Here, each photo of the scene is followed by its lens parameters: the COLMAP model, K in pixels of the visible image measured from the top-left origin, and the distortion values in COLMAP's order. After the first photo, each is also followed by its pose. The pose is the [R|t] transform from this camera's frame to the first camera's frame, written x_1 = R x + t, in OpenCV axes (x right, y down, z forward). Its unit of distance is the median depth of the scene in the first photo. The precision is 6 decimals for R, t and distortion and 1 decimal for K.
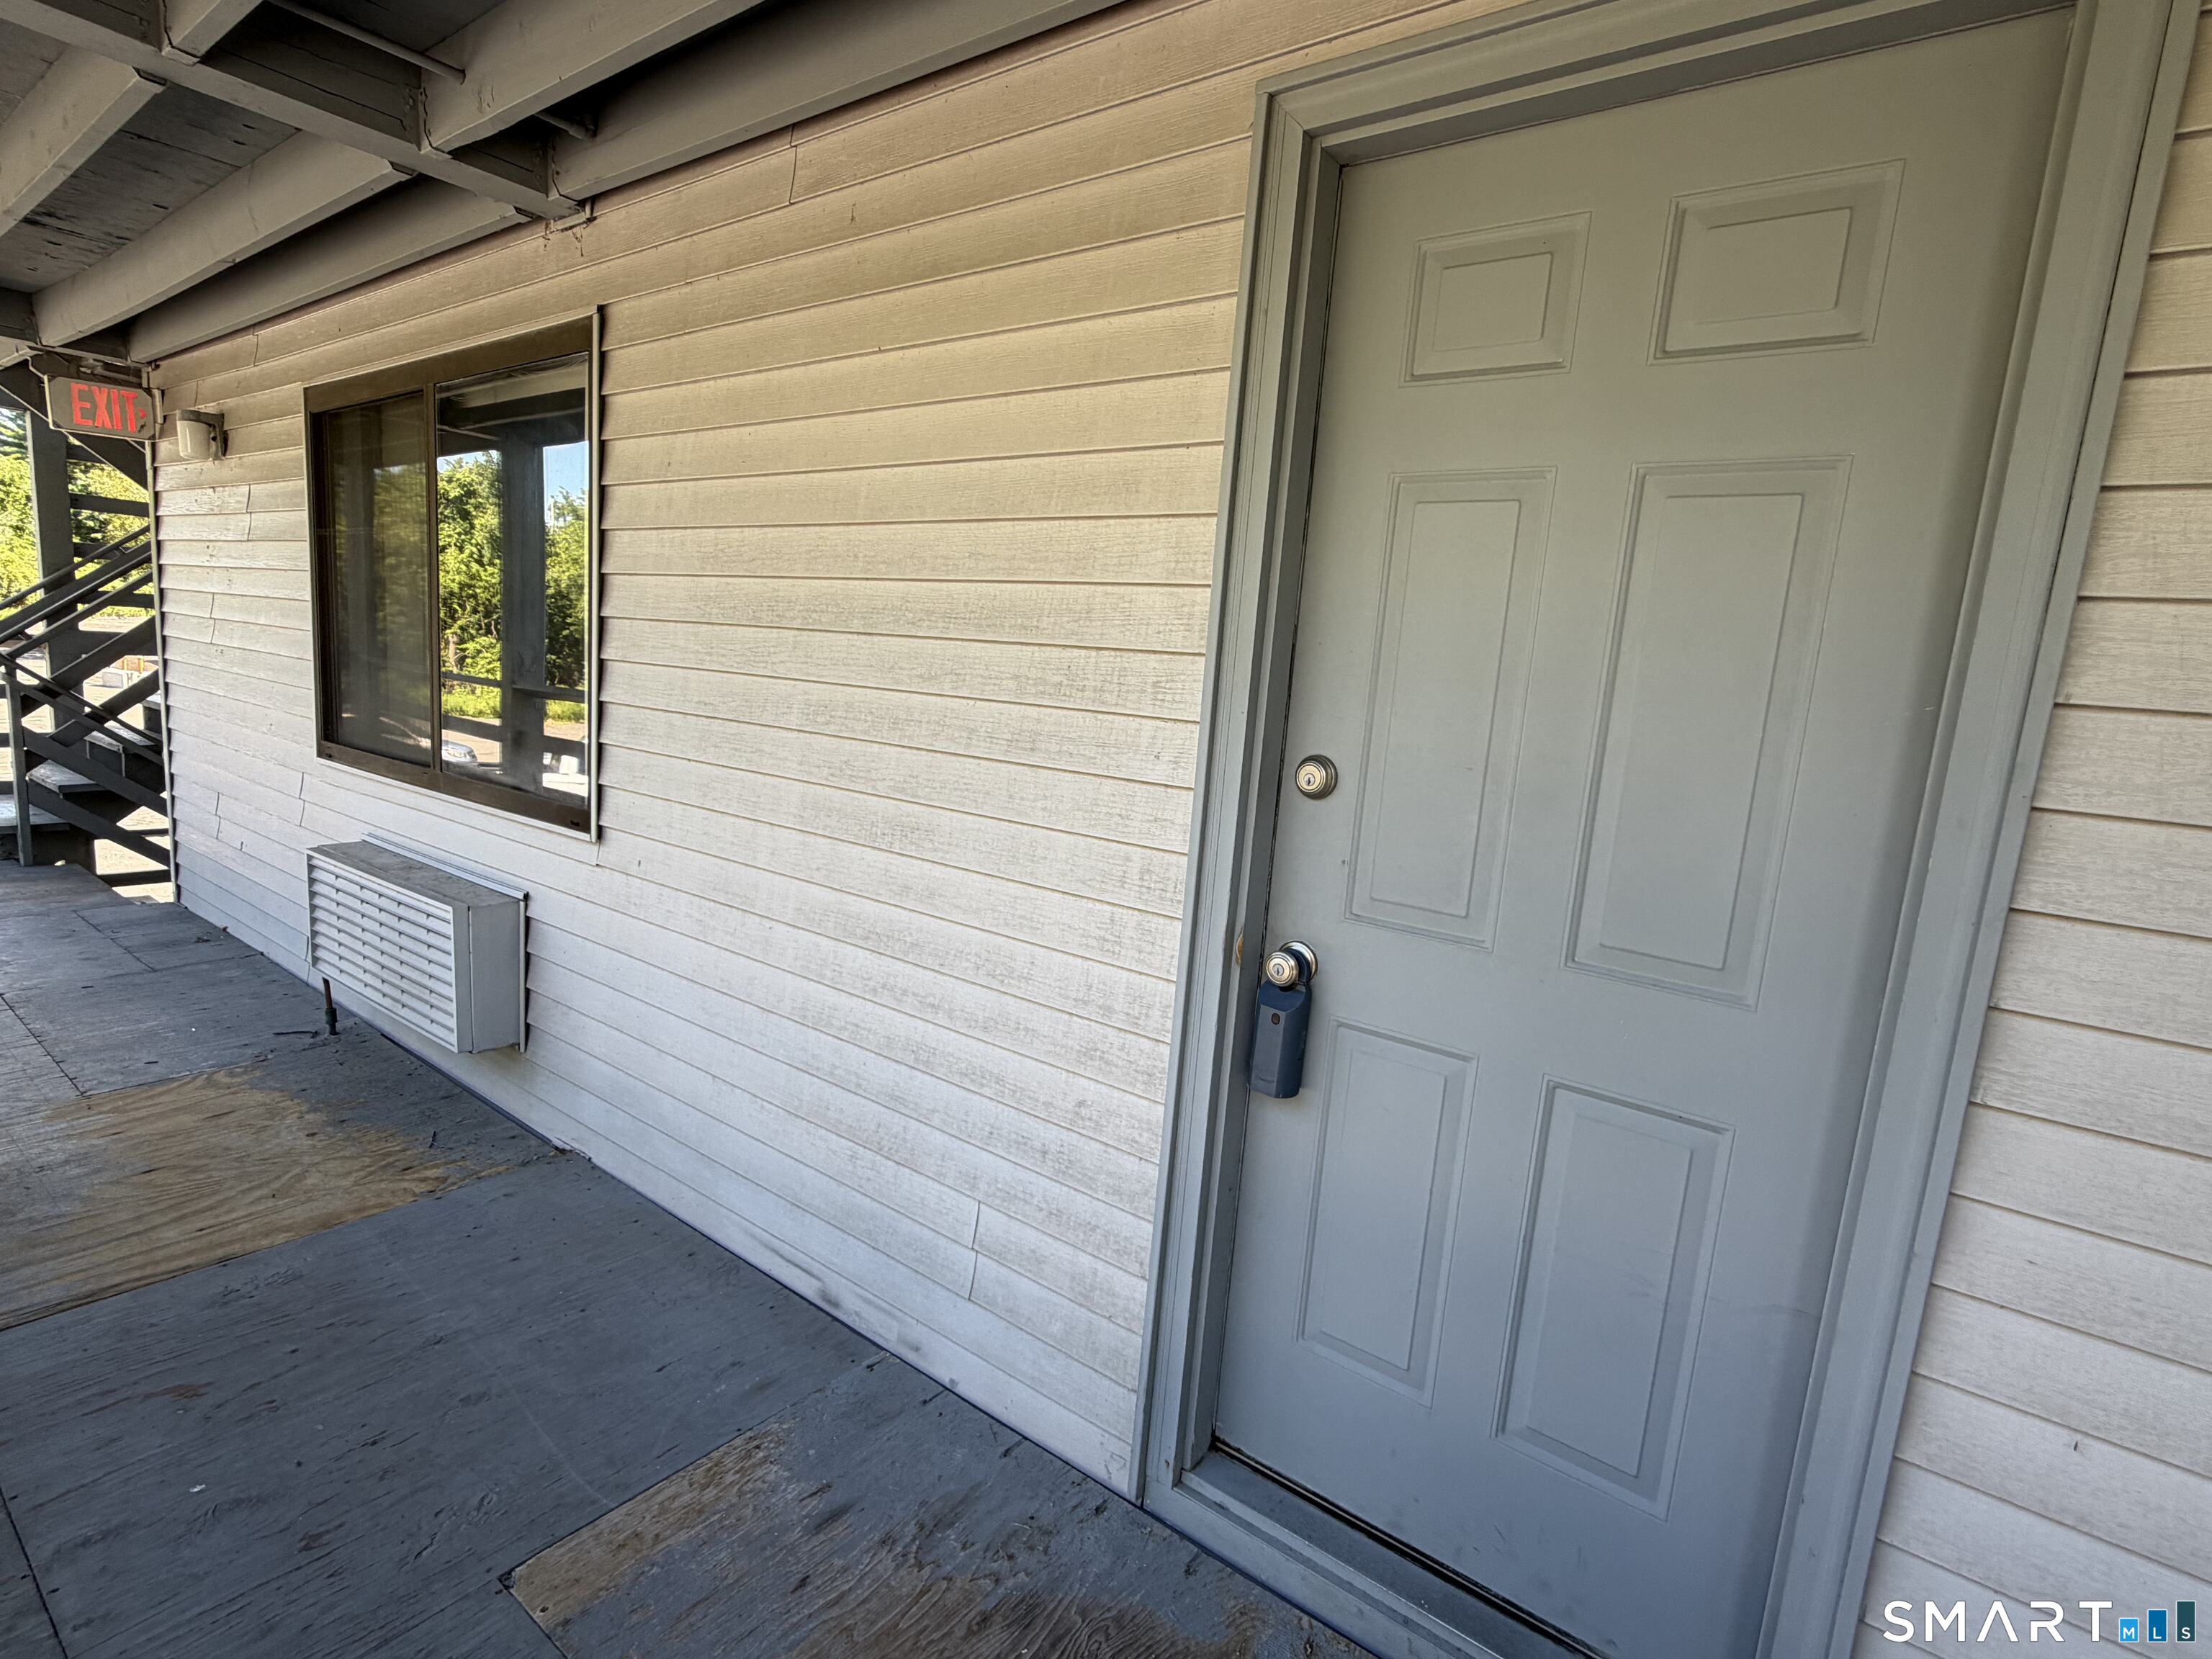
lens RADIAL K [[1092.5, 0, 1106.0], [0, 1092.5, 829.5], [0, 0, 1]] dist [-0.000605, 0.000027]
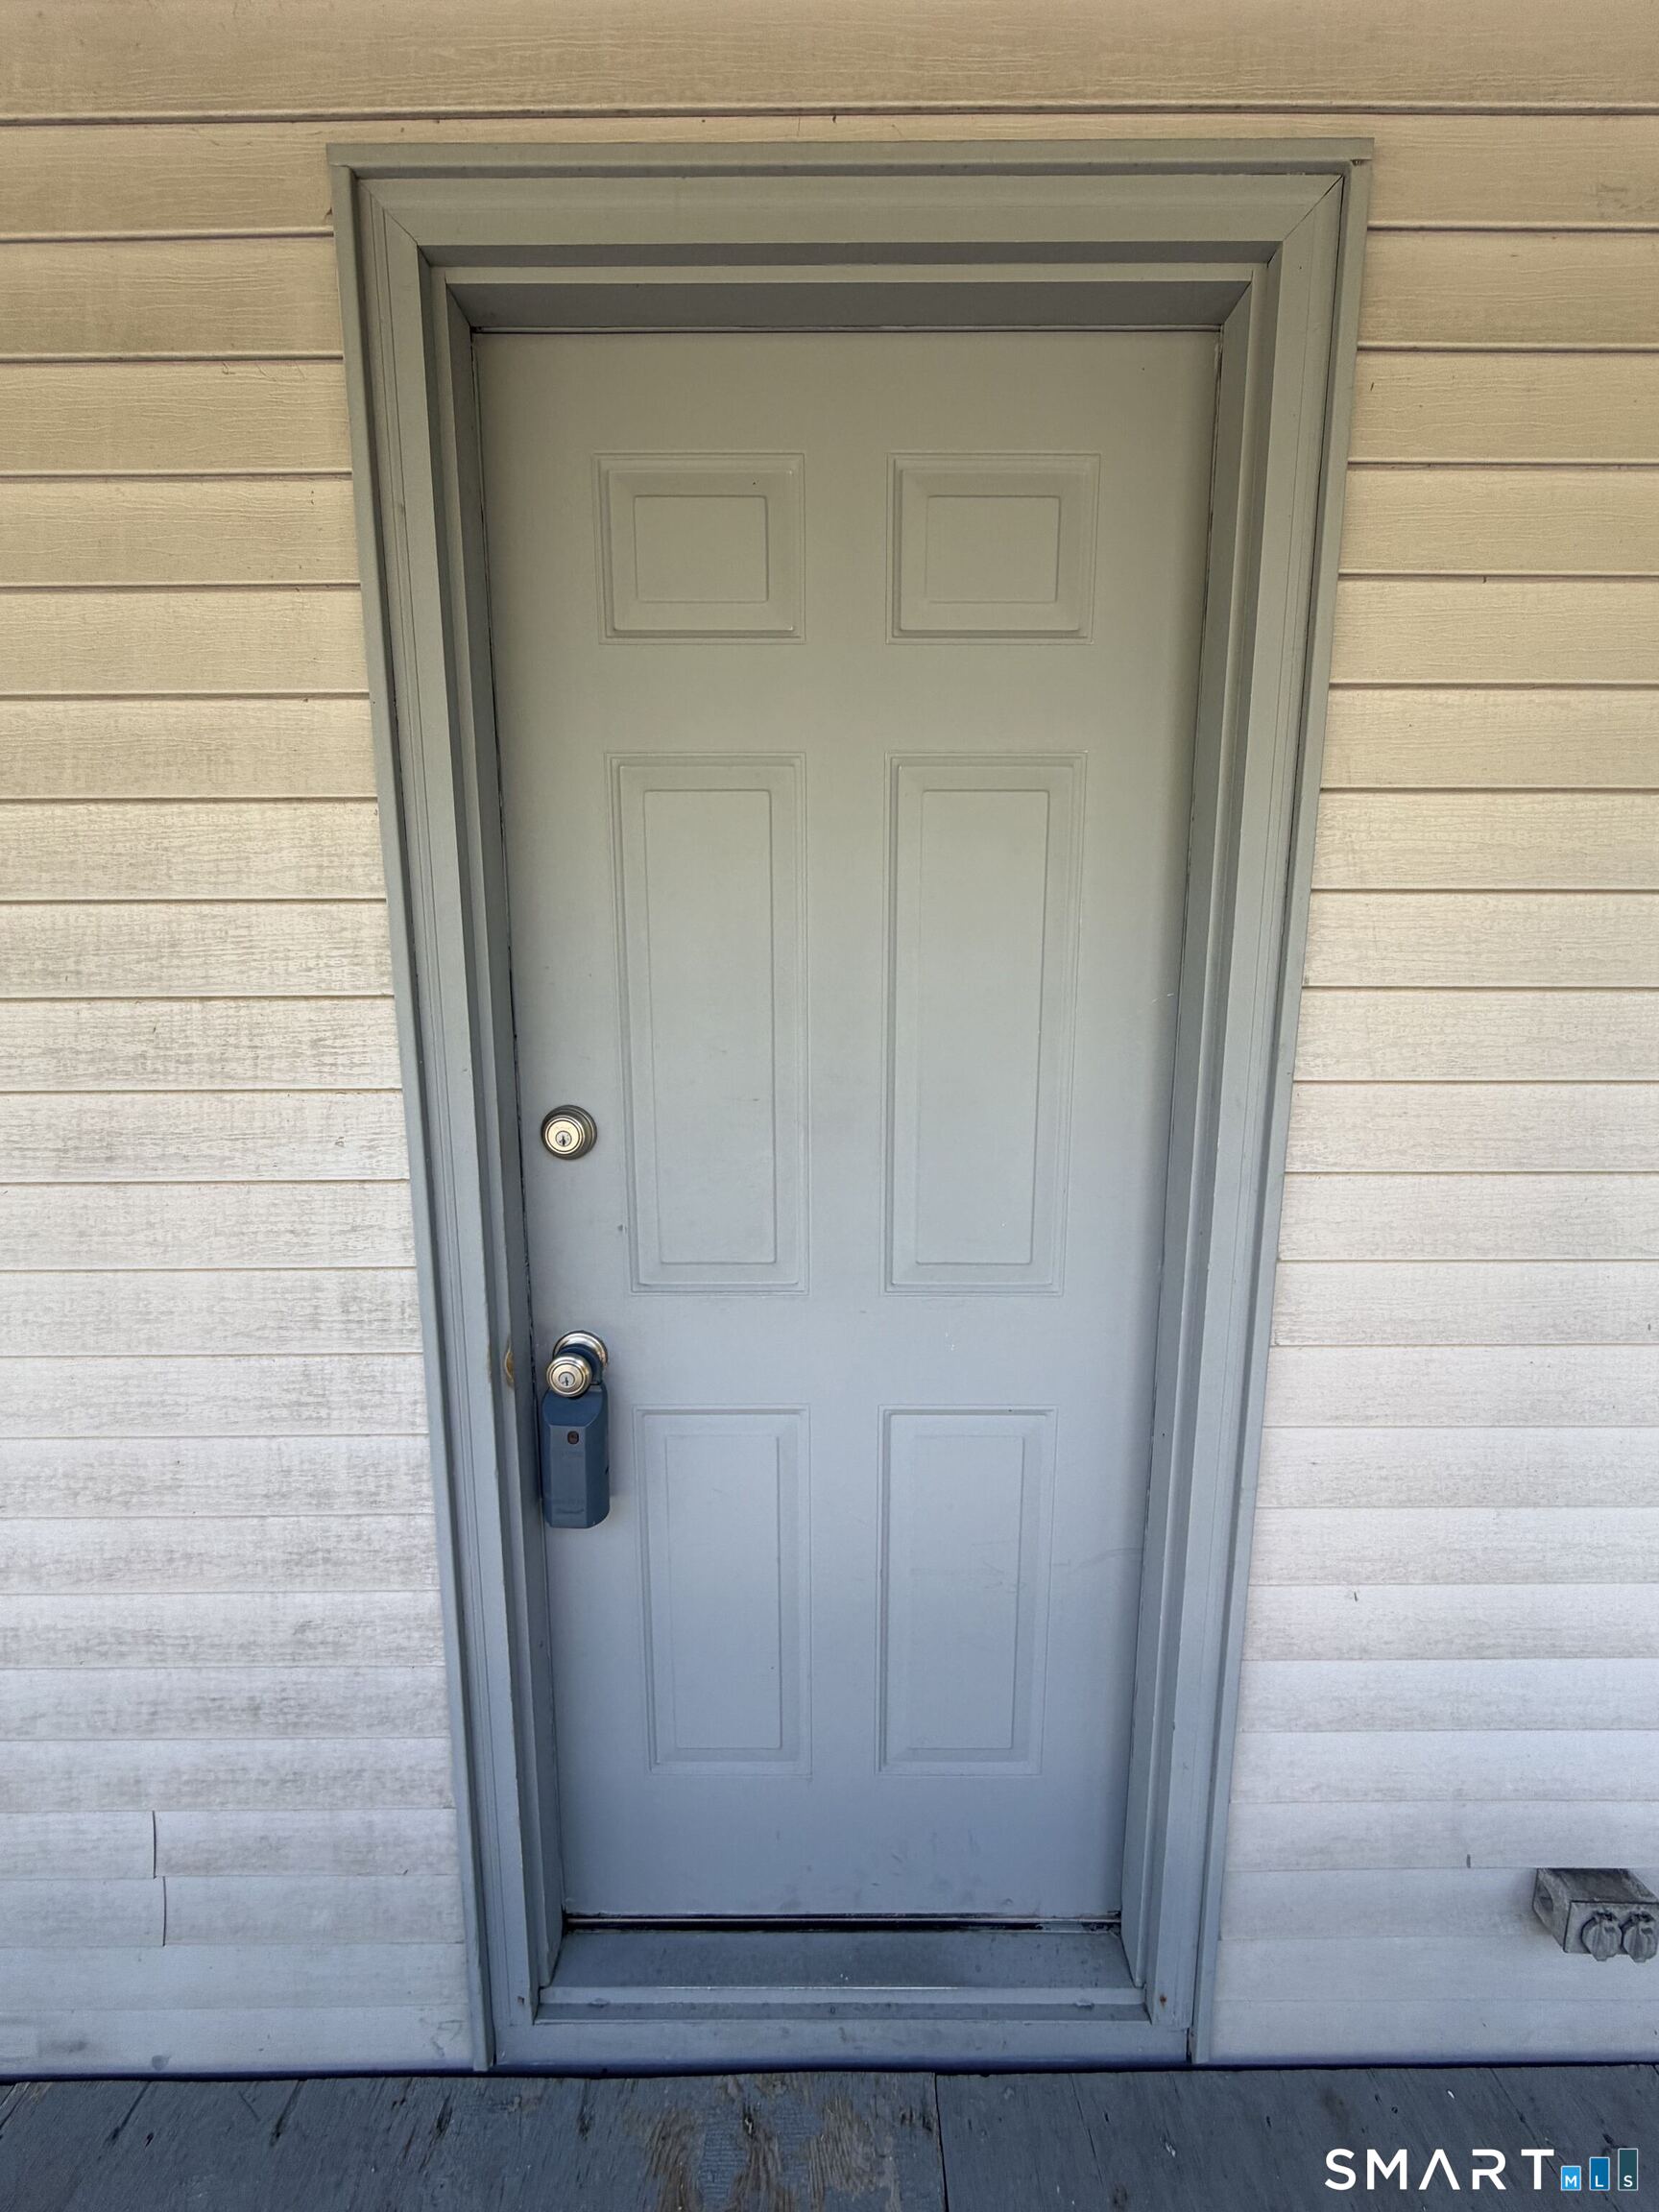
lens RADIAL K [[887.4, 0, 829.5], [0, 887.4, 1106.0], [0, 0, 1]] dist [-0.000206, 0.000548]
pose [[0.793872, -0.173081, 0.582932, -0.032293], [0.153593, 0.984627, 0.083178, -0.090049], [-0.588368, 0.023501, 0.808252, 0.346801]]
